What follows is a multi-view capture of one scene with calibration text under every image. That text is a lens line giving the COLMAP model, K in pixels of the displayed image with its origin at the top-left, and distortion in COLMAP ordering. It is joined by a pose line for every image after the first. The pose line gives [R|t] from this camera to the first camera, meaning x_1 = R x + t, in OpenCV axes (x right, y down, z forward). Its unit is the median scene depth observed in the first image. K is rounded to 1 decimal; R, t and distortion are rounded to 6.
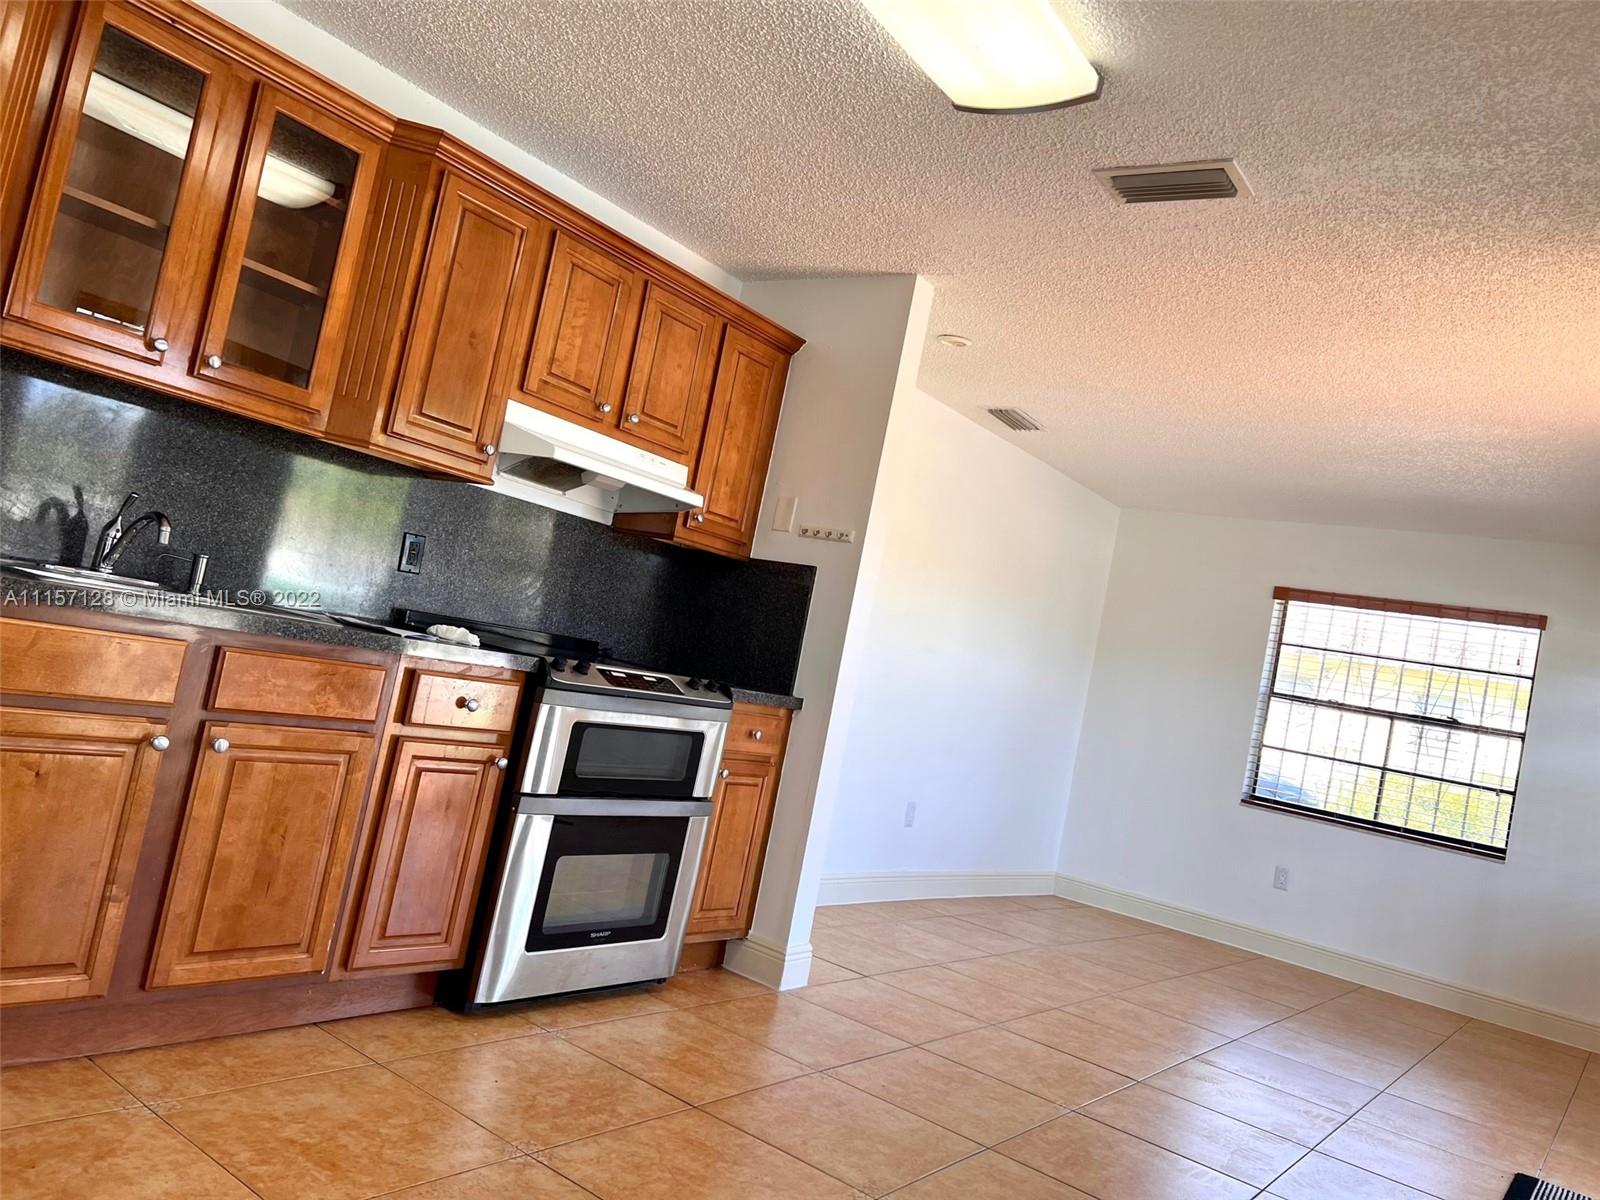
lens RADIAL K [[1197.5, 0, 808.7], [0, 1197.5, 592.1], [0, 0, 1]] dist [0.043370, -0.046243]
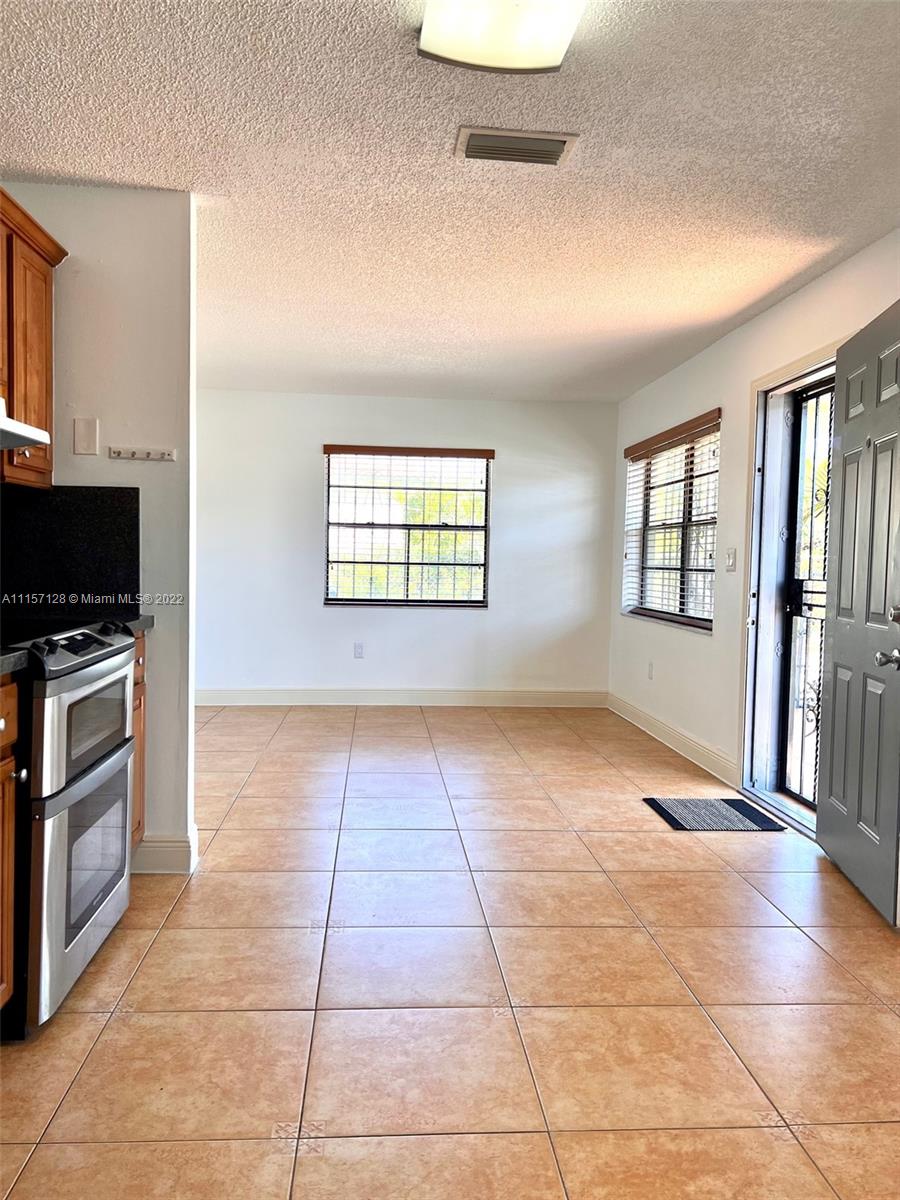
lens RADIAL K [[898.1, 0, 442.9], [0, 898.1, 603.3], [0, 0, 1]] dist [0.043370, -0.046243]
pose [[0.754187, -0.207682, 0.622953, -0.393004], [0.084950, 0.971555, 0.221054, -0.096732], [-0.651142, -0.113797, 0.750377, 0.301096]]
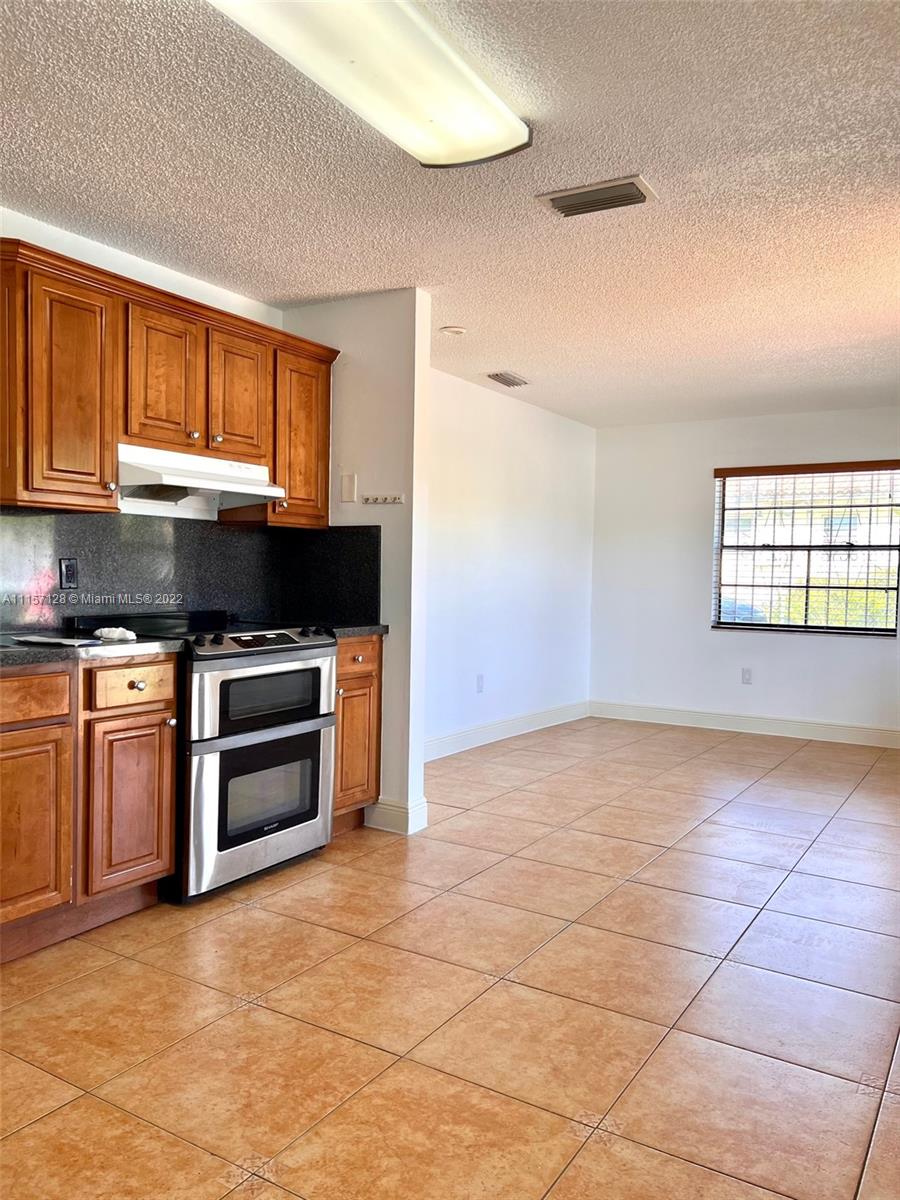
lens RADIAL K [[898.1, 0, 454.6], [0, 898.1, 608.2], [0, 0, 1]] dist [0.043370, -0.046243]
pose [[0.981852, -0.177567, 0.066606, 0.006550], [0.169012, 0.978594, 0.117429, -0.043857], [-0.086032, -0.104040, 0.990845, -0.001238]]
